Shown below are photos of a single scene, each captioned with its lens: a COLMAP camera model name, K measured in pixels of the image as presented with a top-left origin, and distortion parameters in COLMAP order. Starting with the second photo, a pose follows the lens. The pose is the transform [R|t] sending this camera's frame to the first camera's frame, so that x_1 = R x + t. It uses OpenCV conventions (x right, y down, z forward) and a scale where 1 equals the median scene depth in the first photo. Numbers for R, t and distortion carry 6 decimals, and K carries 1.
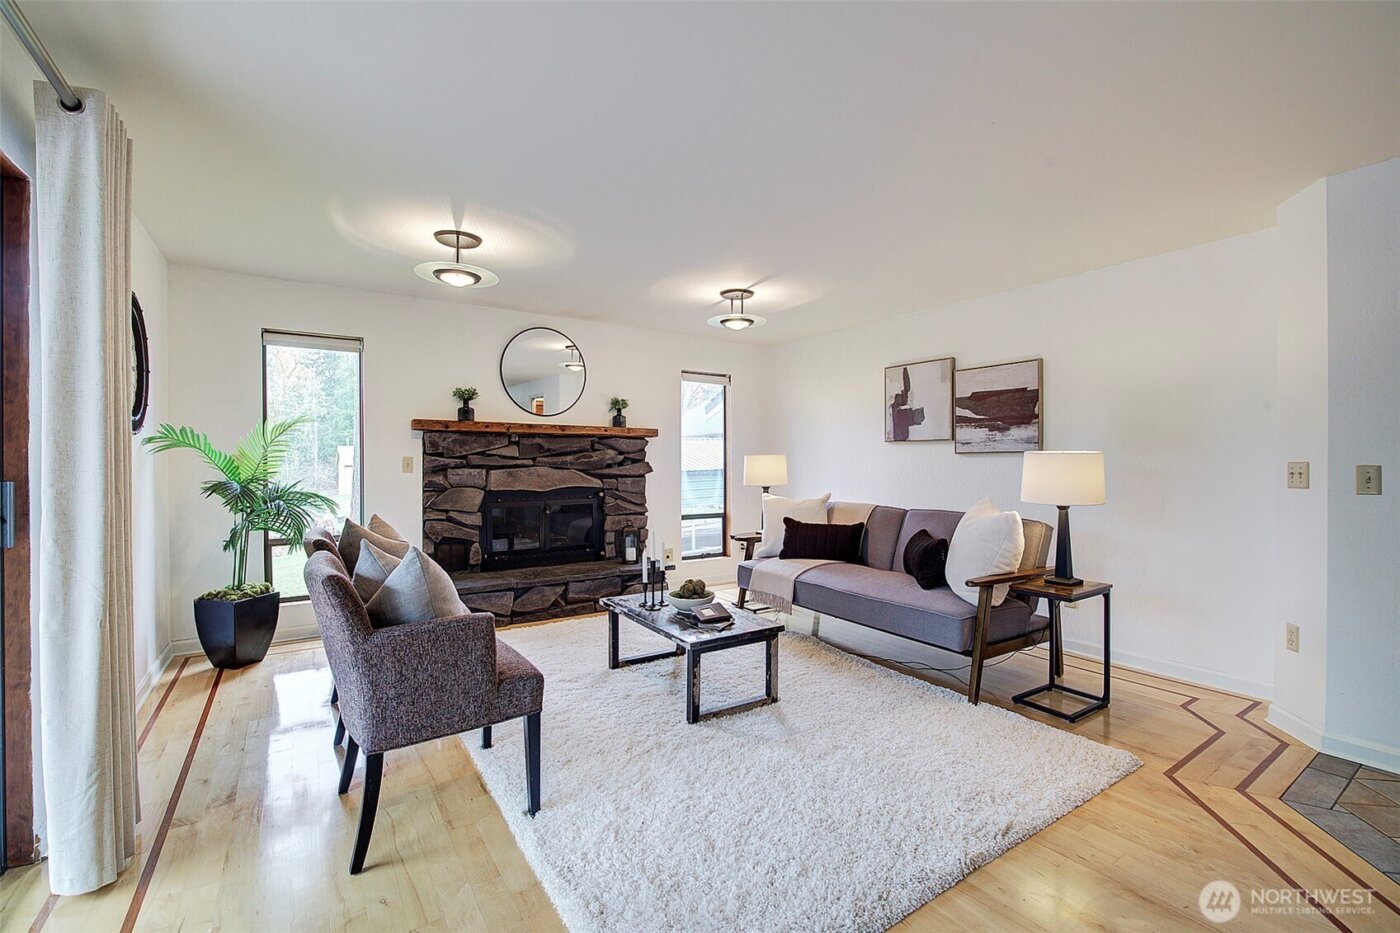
lens RADIAL K [[601.9, 0, 703.9], [0, 601.9, 470.3], [0, 0, 1]] dist [-0.014714, 0.000066]
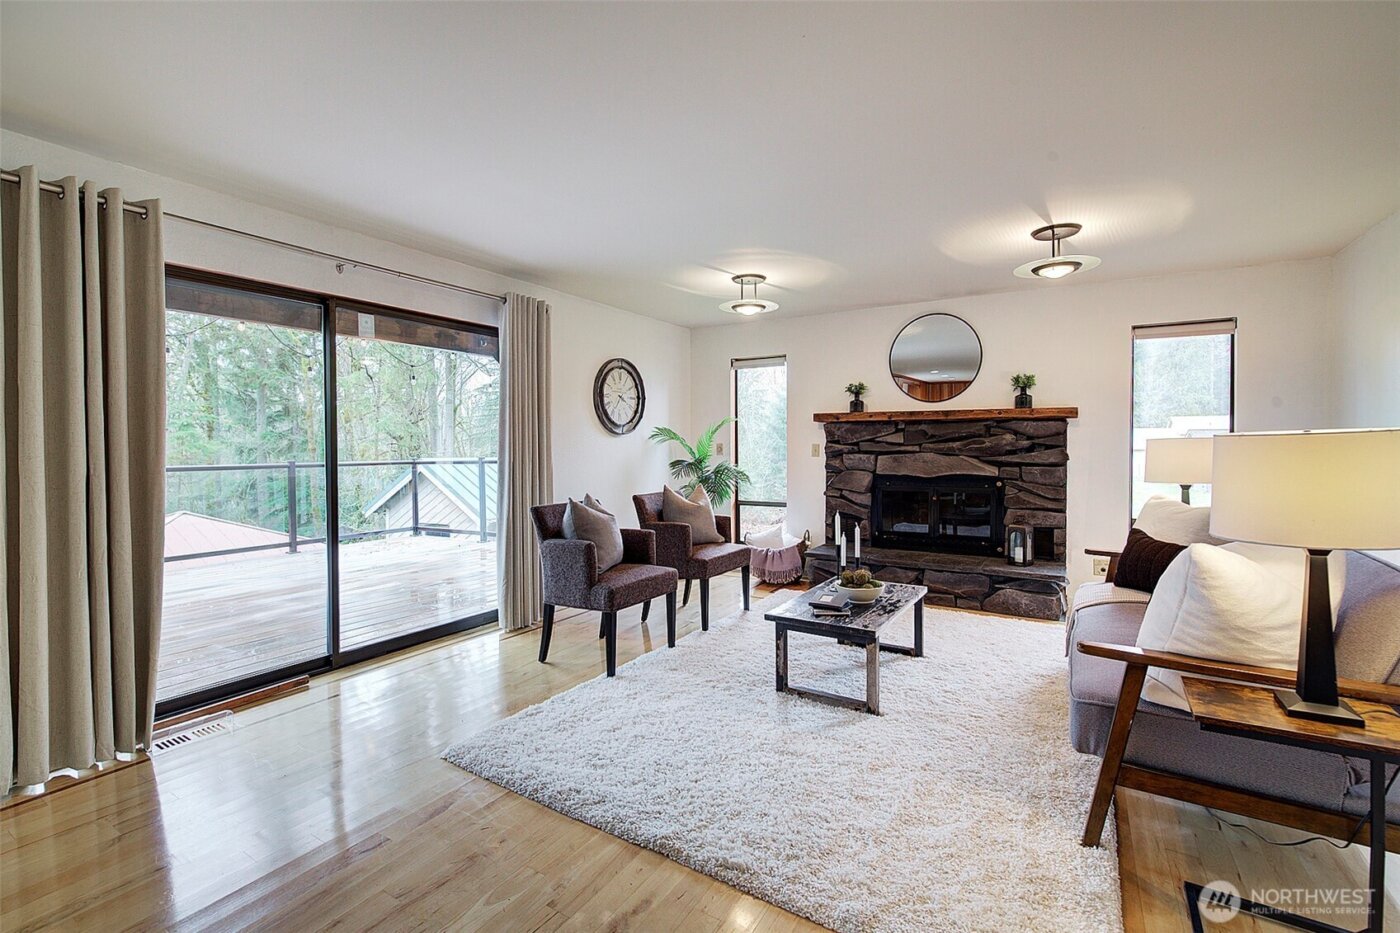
lens RADIAL K [[601.9, 0, 708.2], [0, 601.9, 456.4], [0, 0, 1]] dist [-0.014714, 0.000066]
pose [[0.430468, 0.007590, -0.902574, 0.500234], [-0.017792, 0.999842, -0.000077, 0.006900], [0.902431, 0.016092, 0.430535, 0.242981]]
